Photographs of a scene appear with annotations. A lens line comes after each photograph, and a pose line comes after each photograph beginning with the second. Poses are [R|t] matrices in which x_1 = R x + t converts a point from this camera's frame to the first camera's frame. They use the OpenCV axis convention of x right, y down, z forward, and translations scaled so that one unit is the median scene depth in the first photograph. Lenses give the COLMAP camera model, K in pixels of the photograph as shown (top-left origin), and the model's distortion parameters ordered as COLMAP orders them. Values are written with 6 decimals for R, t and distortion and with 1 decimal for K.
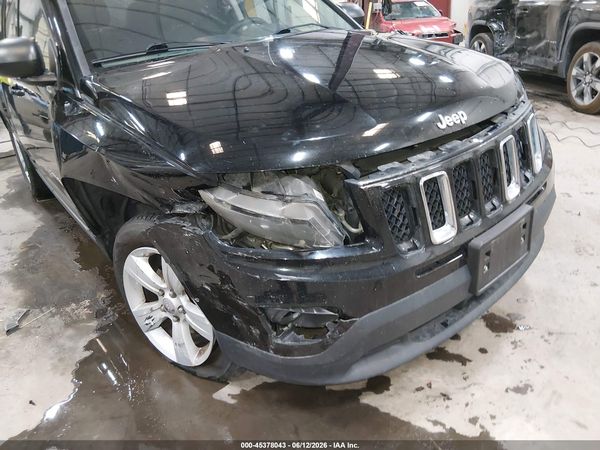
lens RADIAL K [[454.8, 0, 302.4], [0, 454.8, 222.0], [0, 0, 1]] dist [0.084612, -0.141986]
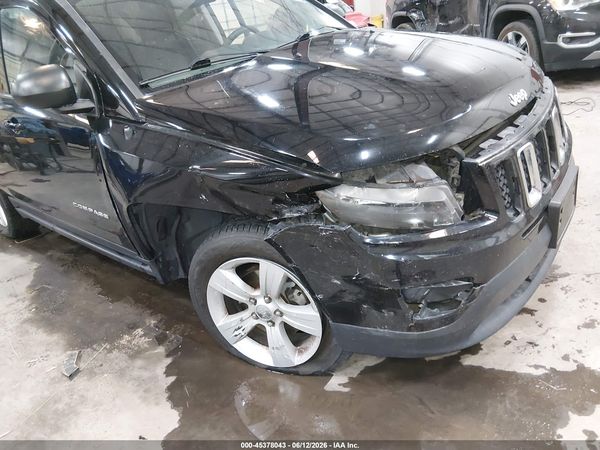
lens RADIAL K [[454.8, 0, 302.4], [0, 454.8, 222.0], [0, 0, 1]] dist [0.084612, -0.141986]
pose [[0.974822, -0.155259, 0.160050, -0.344534], [0.155975, 0.987727, 0.008157, -0.010311], [-0.159352, 0.017012, 0.987075, -0.021428]]
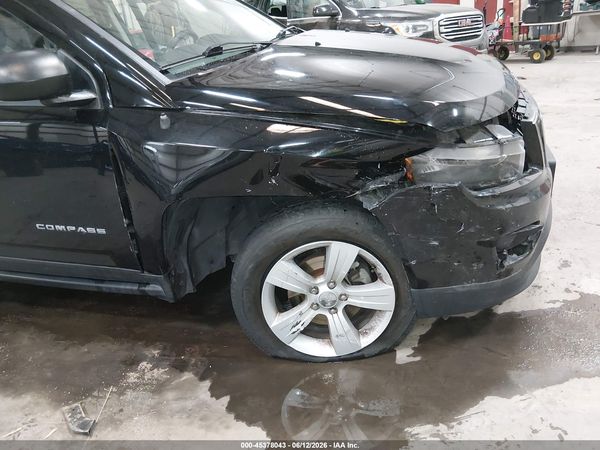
lens RADIAL K [[454.8, 0, 302.4], [0, 454.8, 222.0], [0, 0, 1]] dist [0.084612, -0.141986]
pose [[0.821089, -0.250224, 0.513032, -0.811645], [0.279903, 0.959817, 0.020163, -0.011558], [-0.497462, 0.127044, 0.858133, 0.167563]]
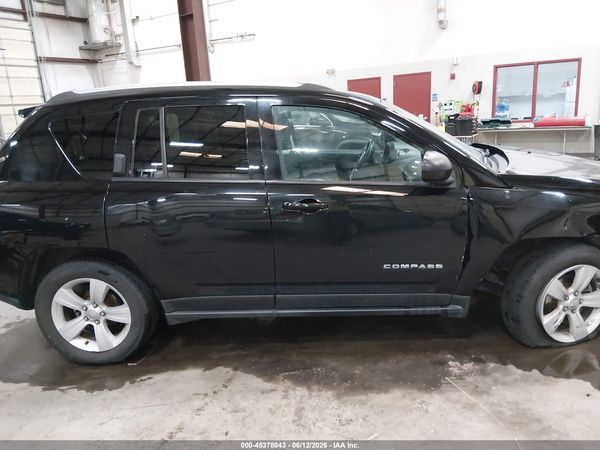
lens RADIAL K [[454.8, 0, 302.4], [0, 454.8, 222.0], [0, 0, 1]] dist [0.084612, -0.141986]
pose [[0.641243, -0.151939, 0.752145, -2.094091], [0.323784, 0.942242, -0.085702, -0.254636], [-0.695680, 0.298488, 0.653402, 0.540670]]
